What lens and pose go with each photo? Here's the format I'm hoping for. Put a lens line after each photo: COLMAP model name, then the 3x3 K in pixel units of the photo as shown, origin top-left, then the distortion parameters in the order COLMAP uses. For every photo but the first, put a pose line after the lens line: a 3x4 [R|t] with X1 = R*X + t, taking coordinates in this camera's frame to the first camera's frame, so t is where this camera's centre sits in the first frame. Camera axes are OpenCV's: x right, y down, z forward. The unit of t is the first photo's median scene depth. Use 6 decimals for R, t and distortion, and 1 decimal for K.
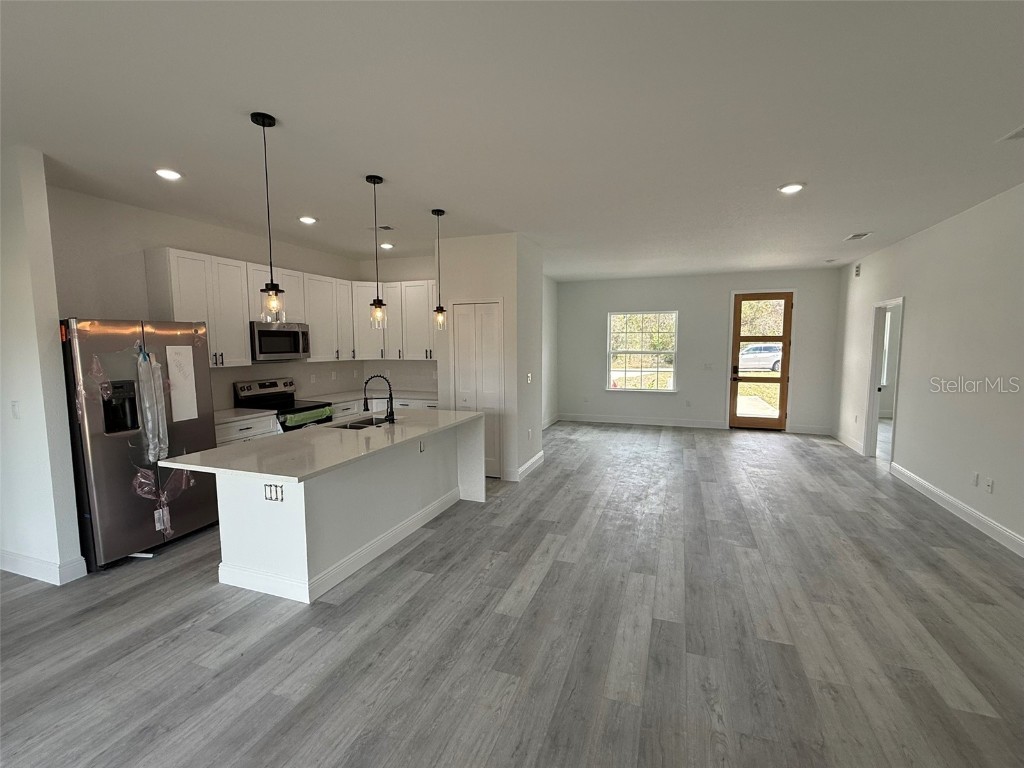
lens RADIAL K [[463.2, 0, 511.0], [0, 463.2, 385.8], [0, 0, 1]] dist [-0.001255, 0.000036]
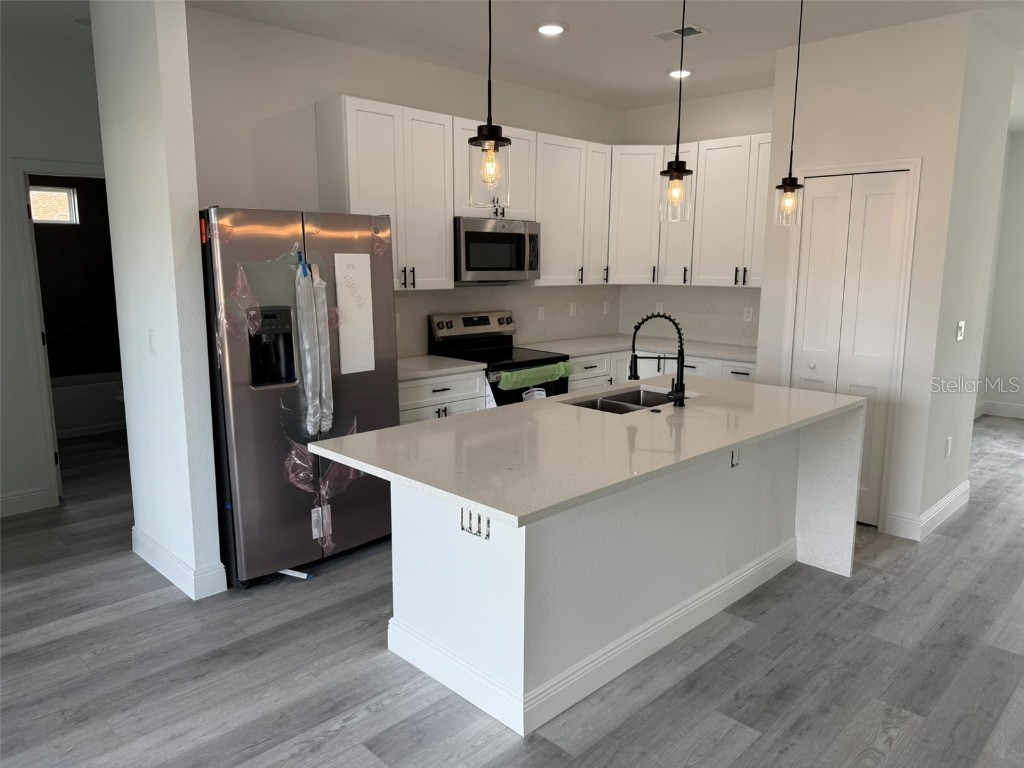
lens RADIAL K [[721.3, 0, 513.5], [0, 721.3, 385.5], [0, 0, 1]] dist [0.024516, -0.013295]
pose [[0.906810, 0.083043, -0.413279, -0.105227], [-0.049626, 0.994617, 0.090966, -0.008939], [0.418609, -0.061979, 0.906049, 0.204840]]
